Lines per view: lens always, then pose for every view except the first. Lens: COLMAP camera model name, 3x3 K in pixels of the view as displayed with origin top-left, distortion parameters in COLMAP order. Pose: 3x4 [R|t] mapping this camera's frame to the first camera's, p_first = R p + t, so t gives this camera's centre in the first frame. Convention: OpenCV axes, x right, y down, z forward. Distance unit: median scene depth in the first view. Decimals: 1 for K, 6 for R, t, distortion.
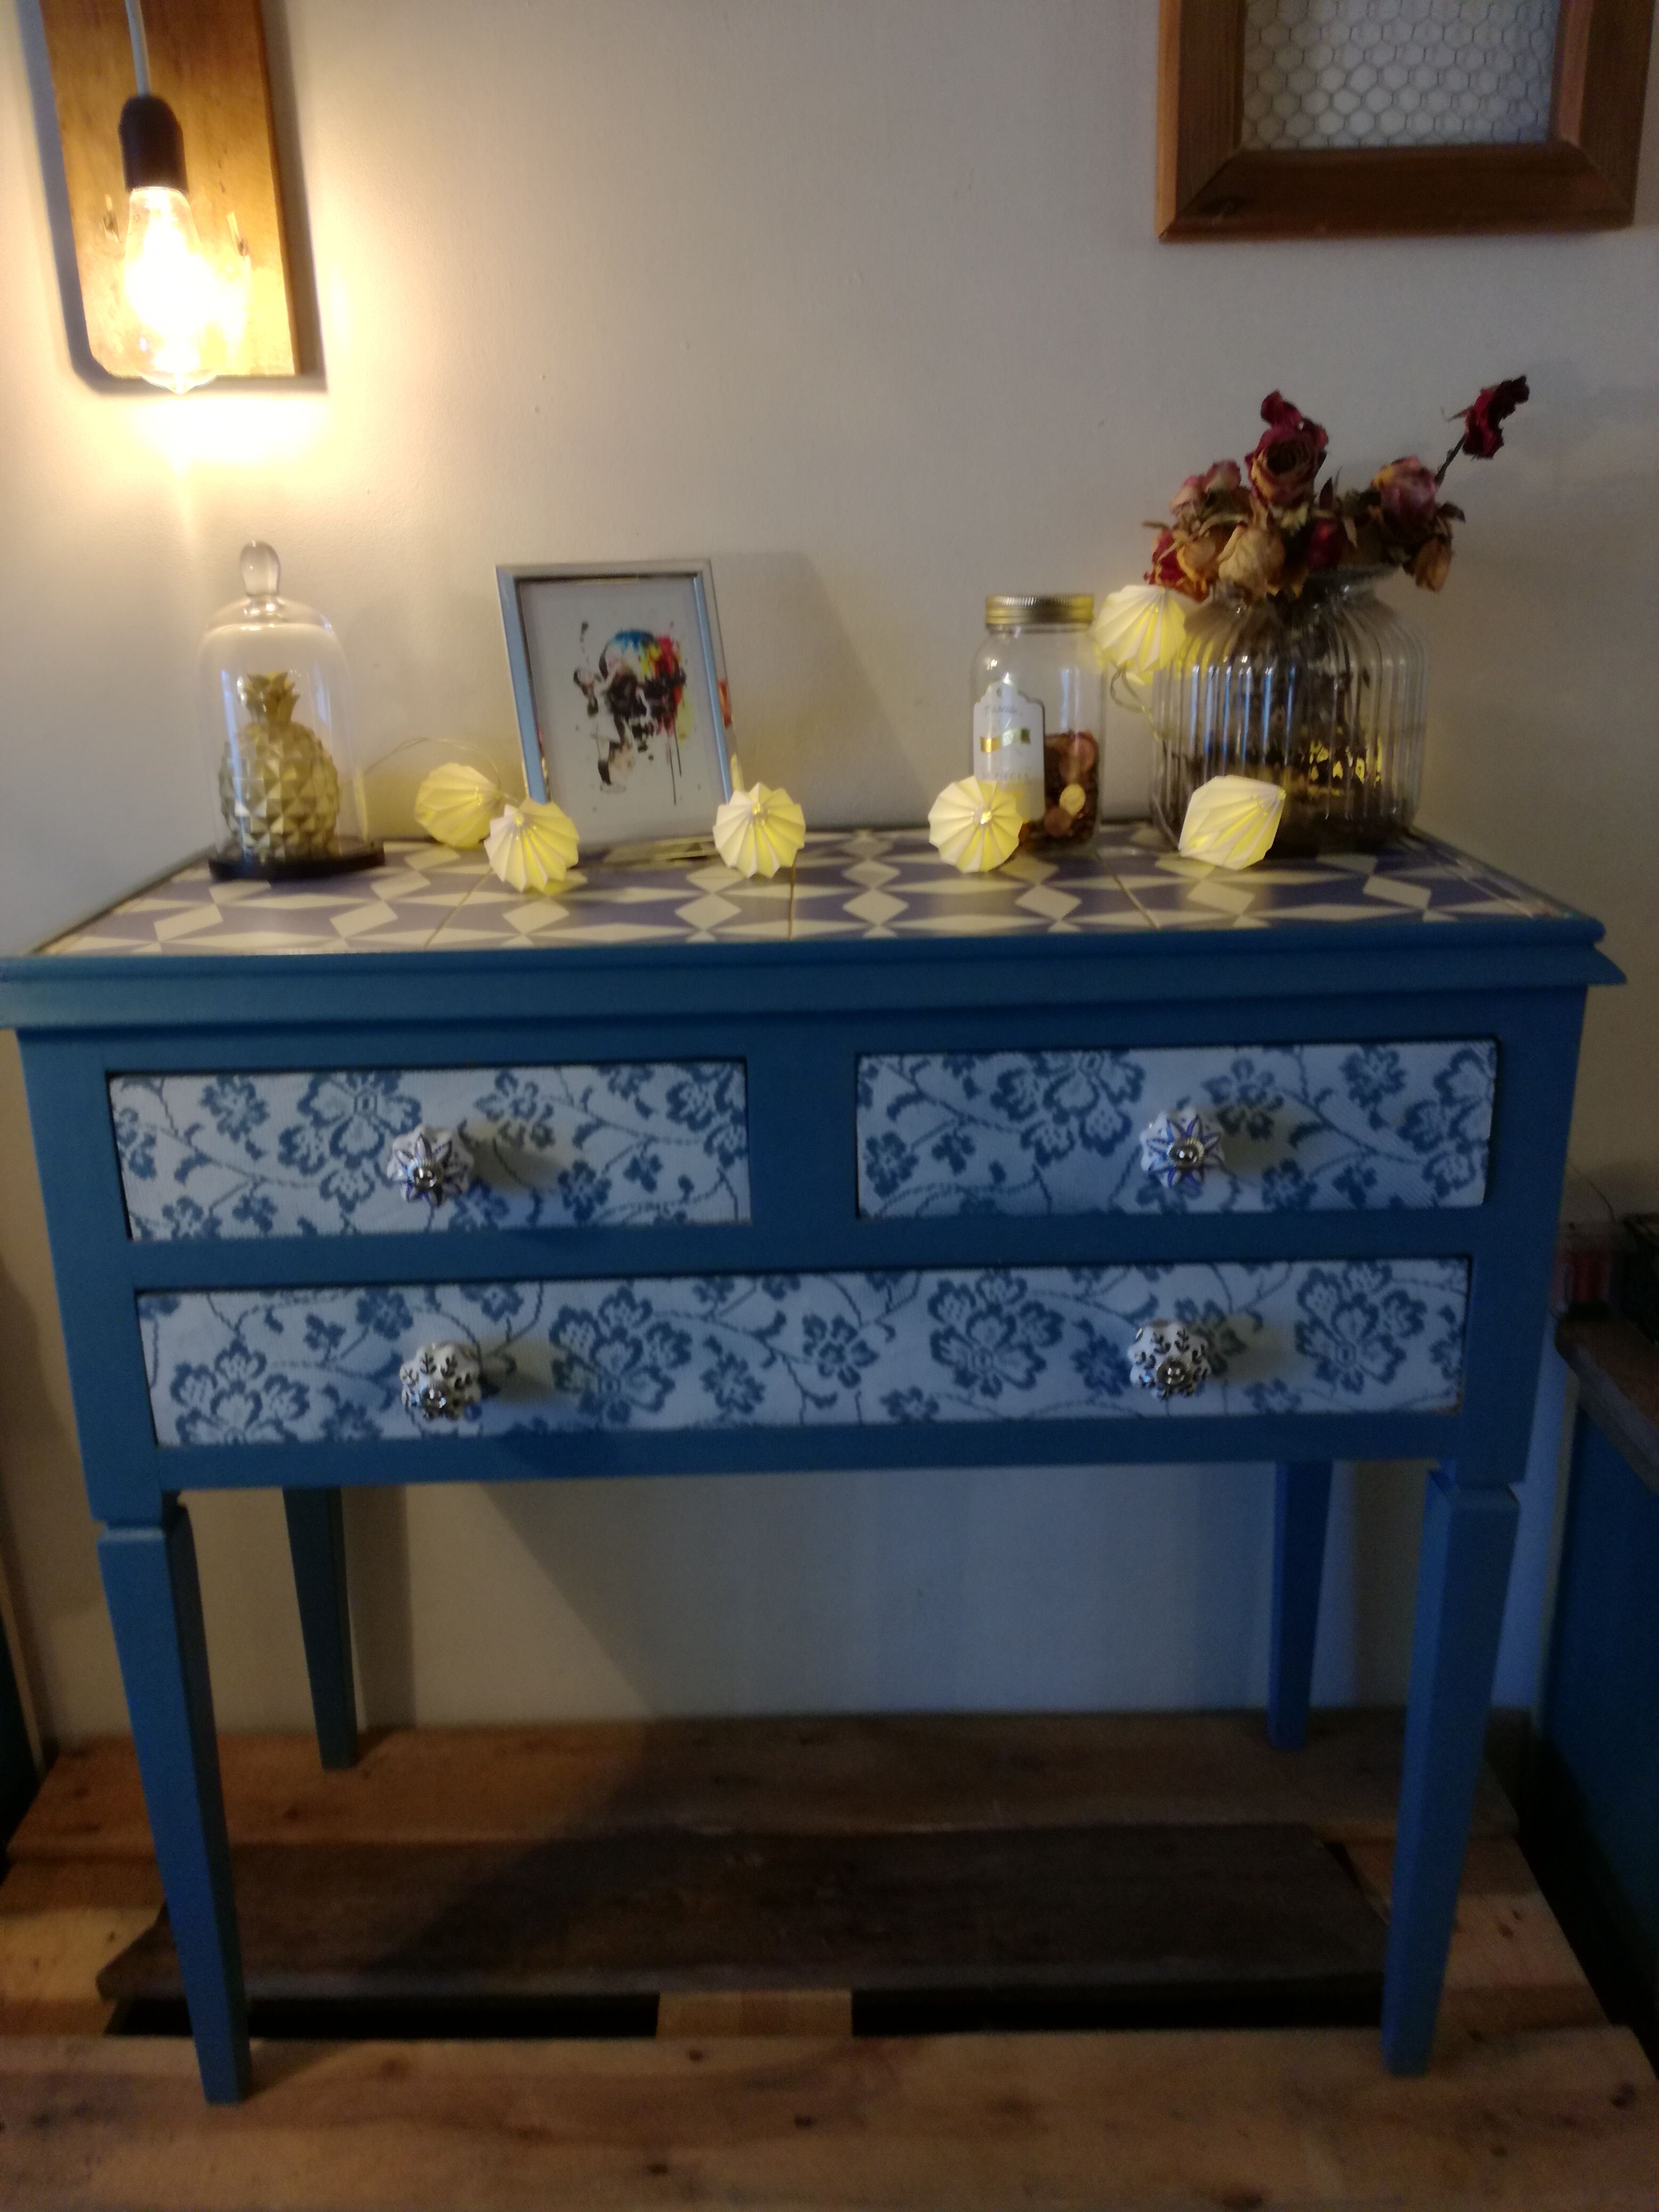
lens RADIAL K [[1885.6, 0, 824.0], [0, 1885.6, 1104.6], [0, 0, 1]] dist [-0.023415, -0.059264]
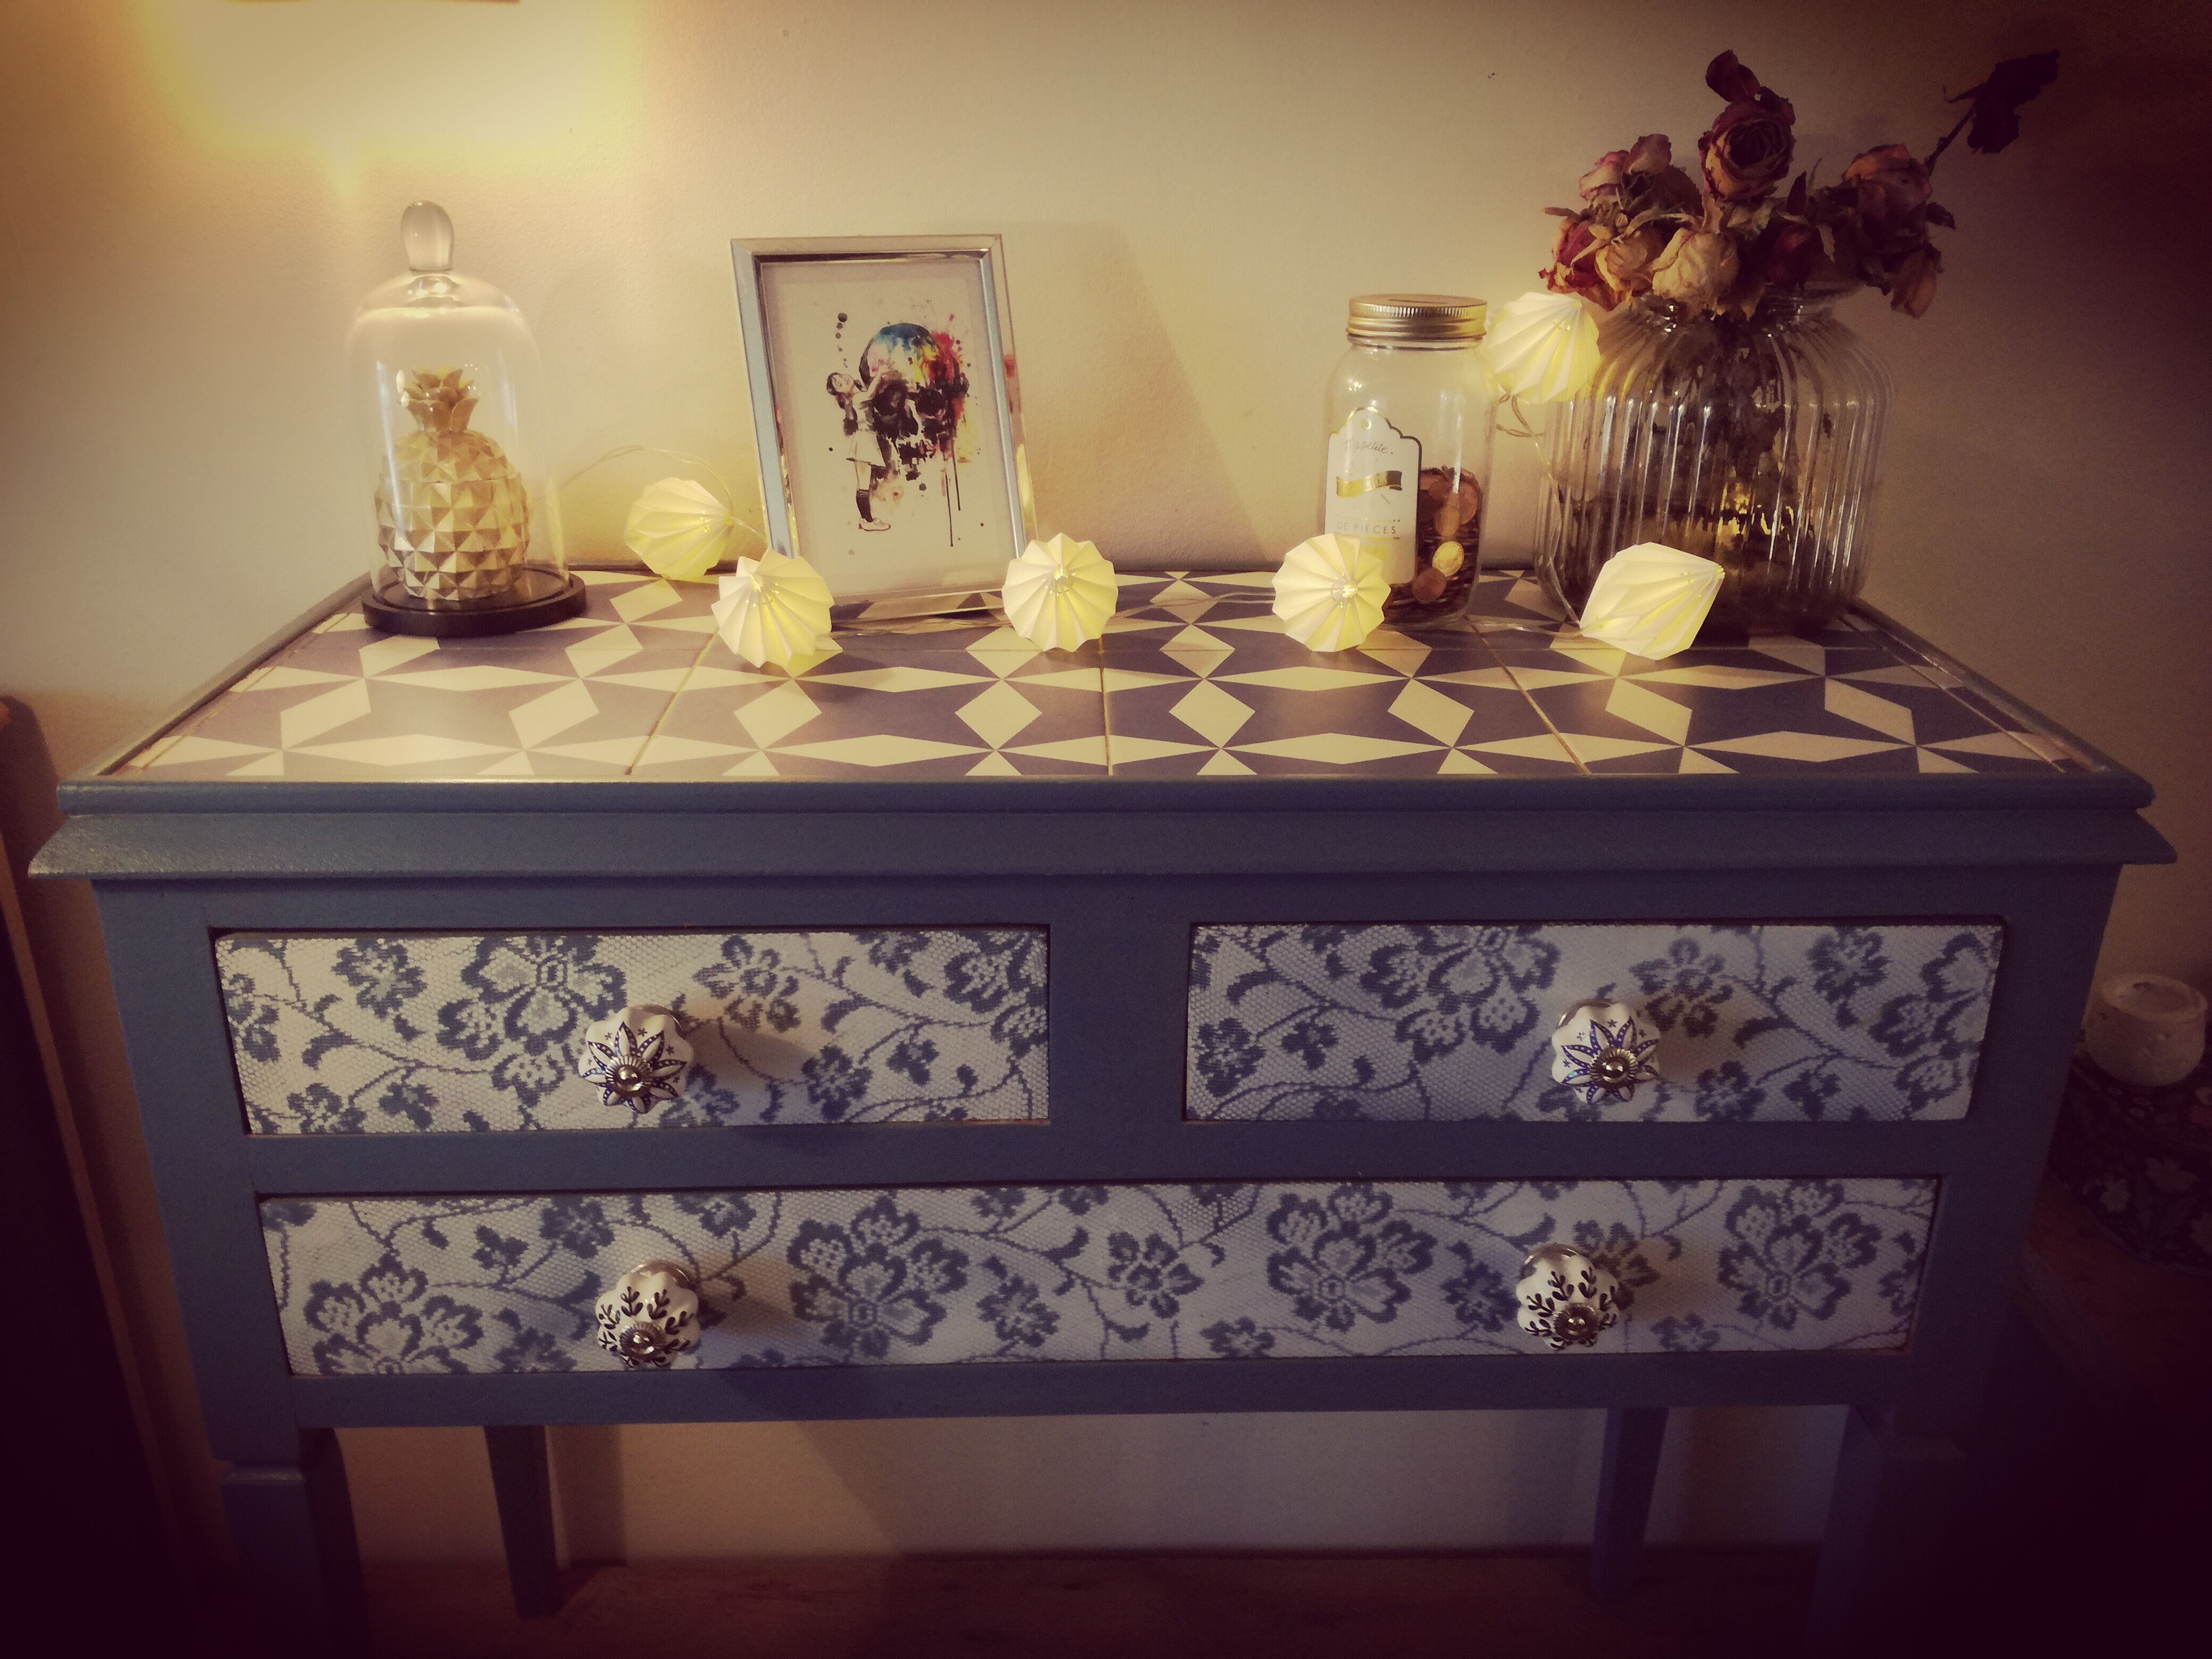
lens RADIAL K [[1885.6, 0, 1109.3], [0, 1885.6, 834.6], [0, 0, 1]] dist [-0.023415, -0.059264]
pose [[0.999222, 0.023368, 0.031768, -0.040106], [-0.025562, 0.997182, 0.070525, -0.110925], [-0.030031, -0.071282, 0.997004, 0.221126]]
